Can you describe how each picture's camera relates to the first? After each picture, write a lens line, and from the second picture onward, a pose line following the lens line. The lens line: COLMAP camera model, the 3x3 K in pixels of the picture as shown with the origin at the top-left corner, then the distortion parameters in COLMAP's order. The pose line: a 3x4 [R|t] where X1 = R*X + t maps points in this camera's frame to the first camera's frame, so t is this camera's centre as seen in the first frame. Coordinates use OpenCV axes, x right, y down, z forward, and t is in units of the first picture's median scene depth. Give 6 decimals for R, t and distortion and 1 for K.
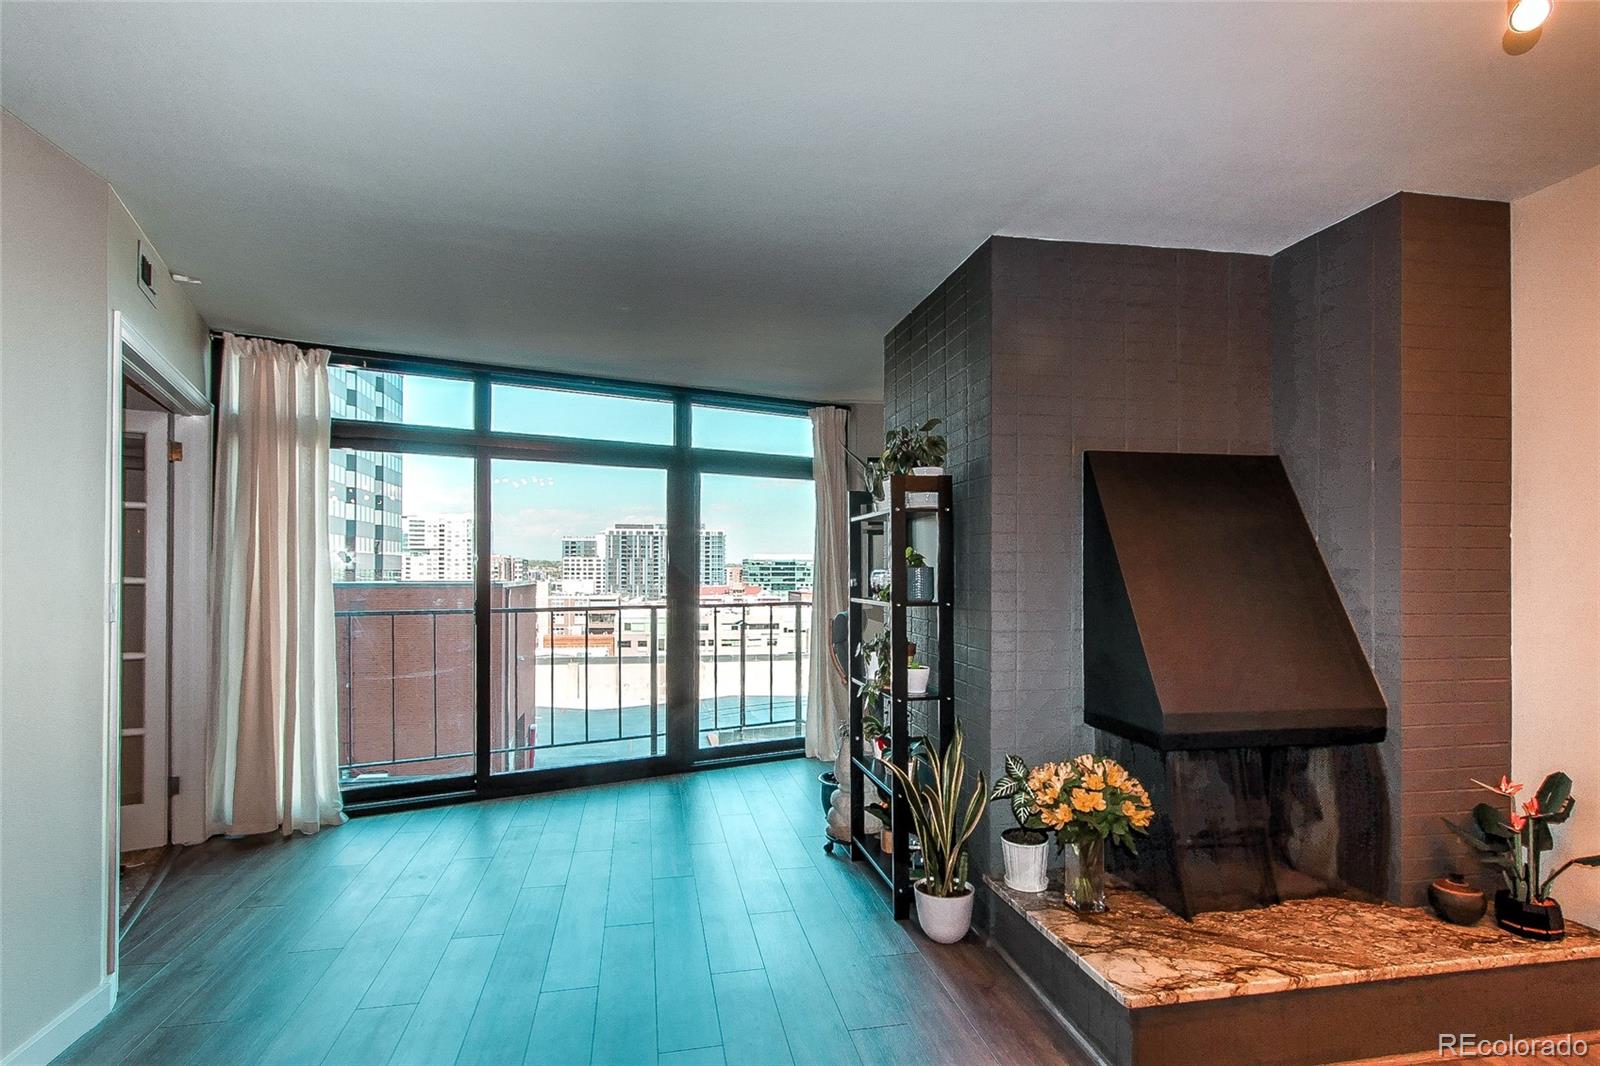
lens RADIAL K [[752.5, 0, 764.1], [0, 752.5, 538.8], [0, 0, 1]] dist [0.000583, 0.001004]
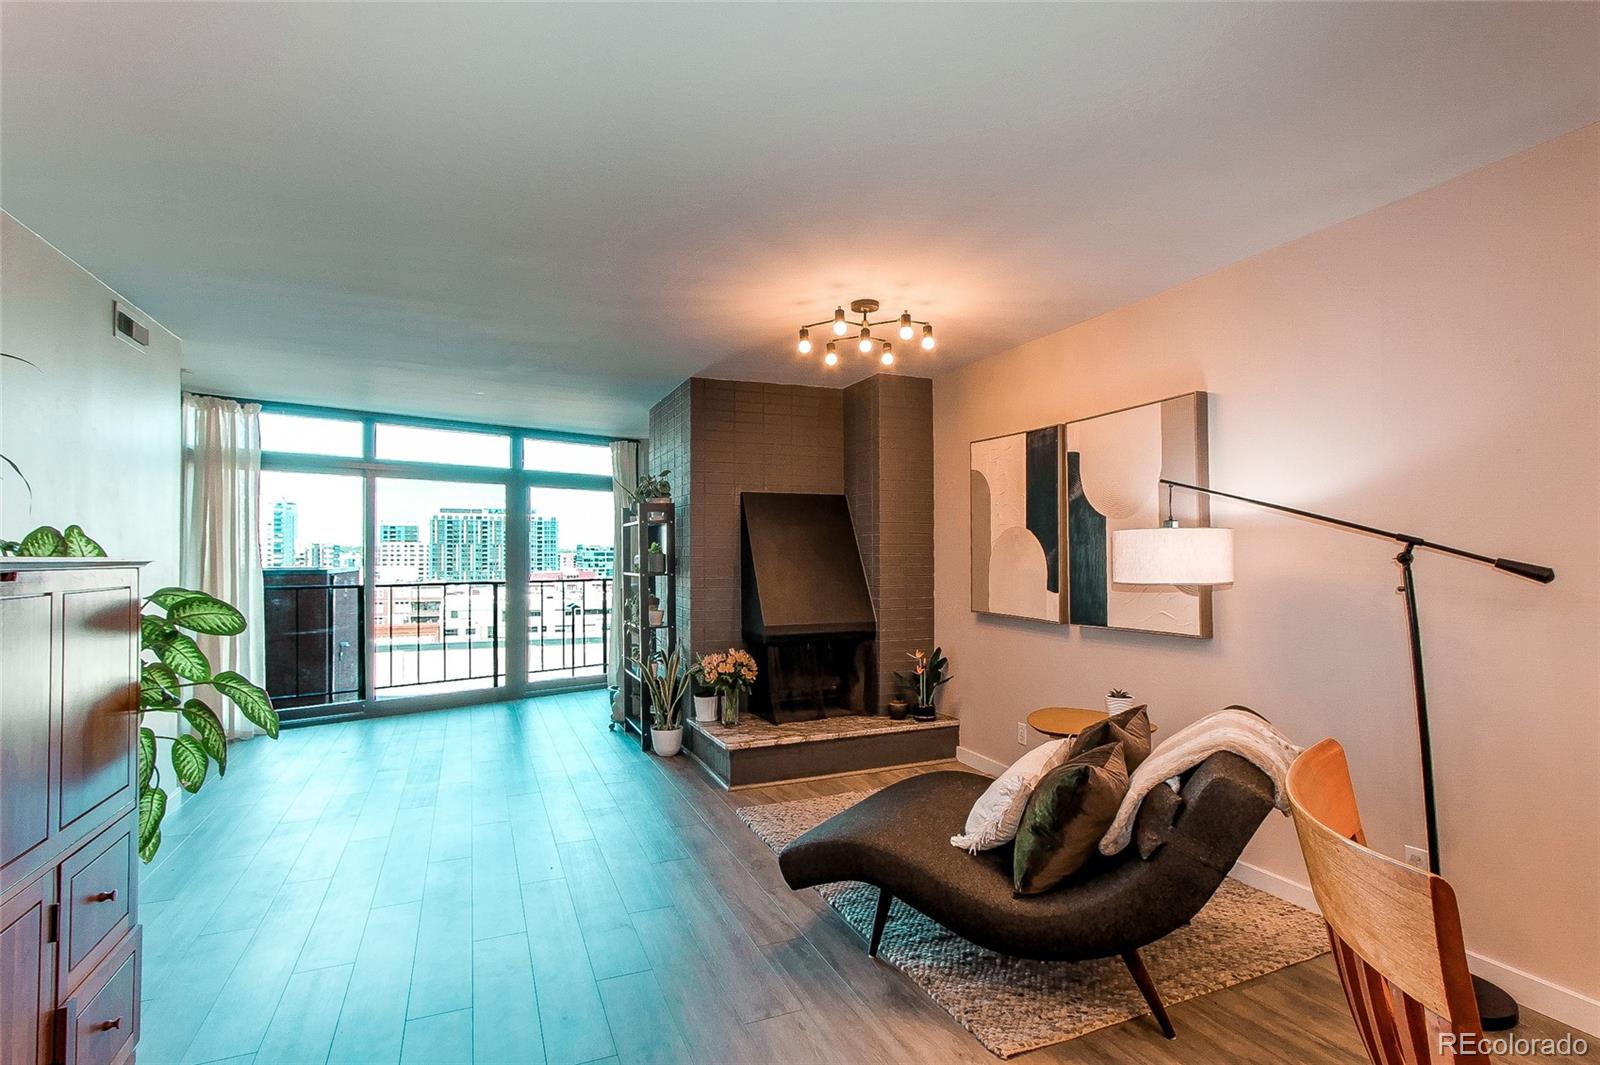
lens RADIAL K [[752.5, 0, 764.1], [0, 752.5, 538.3], [0, 0, 1]] dist [0.000583, 0.001004]
pose [[0.977215, 0.001486, 0.212248, 0.046219], [-0.005511, 0.999816, 0.018373, -0.020457], [-0.212182, -0.019124, 0.977043, -0.486652]]
